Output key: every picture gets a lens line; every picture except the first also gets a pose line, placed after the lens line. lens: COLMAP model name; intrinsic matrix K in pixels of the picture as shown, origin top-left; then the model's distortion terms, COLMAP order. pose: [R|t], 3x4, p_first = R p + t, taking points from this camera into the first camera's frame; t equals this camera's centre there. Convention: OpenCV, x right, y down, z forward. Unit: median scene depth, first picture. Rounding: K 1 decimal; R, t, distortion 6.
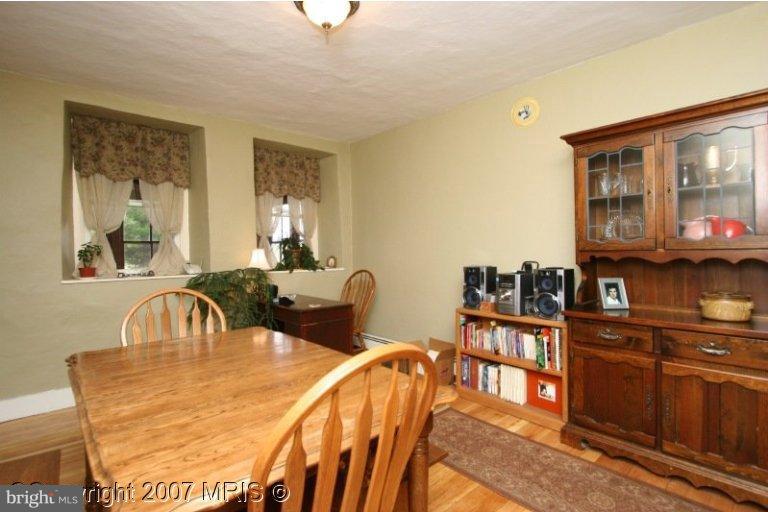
lens RADIAL K [[382.6, 0, 384.0], [0, 382.6, 256.0], [0, 0, 1]] dist [-0.002595, -0.000057]
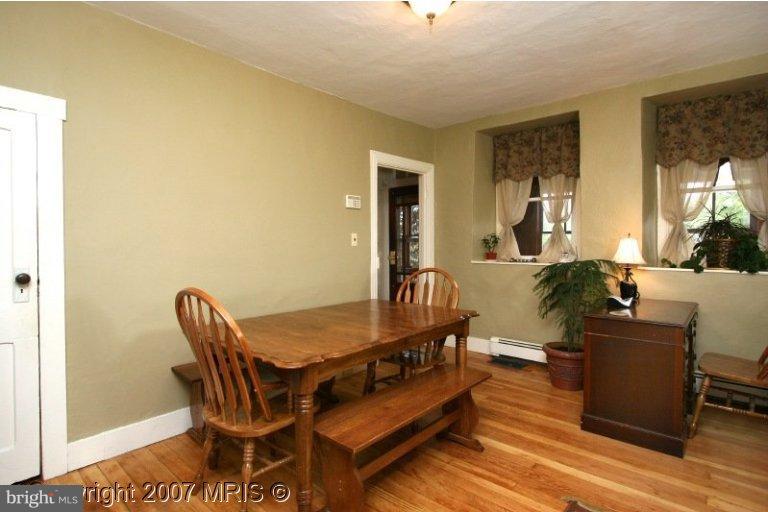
lens RADIAL K [[382.6, 0, 384.0], [0, 382.6, 256.0], [0, 0, 1]] dist [-0.002595, -0.000057]
pose [[0.153793, 0.040414, -0.987276, 0.410457], [-0.013608, 0.999155, 0.038781, -0.003334], [0.988009, 0.007470, 0.154213, 0.374800]]
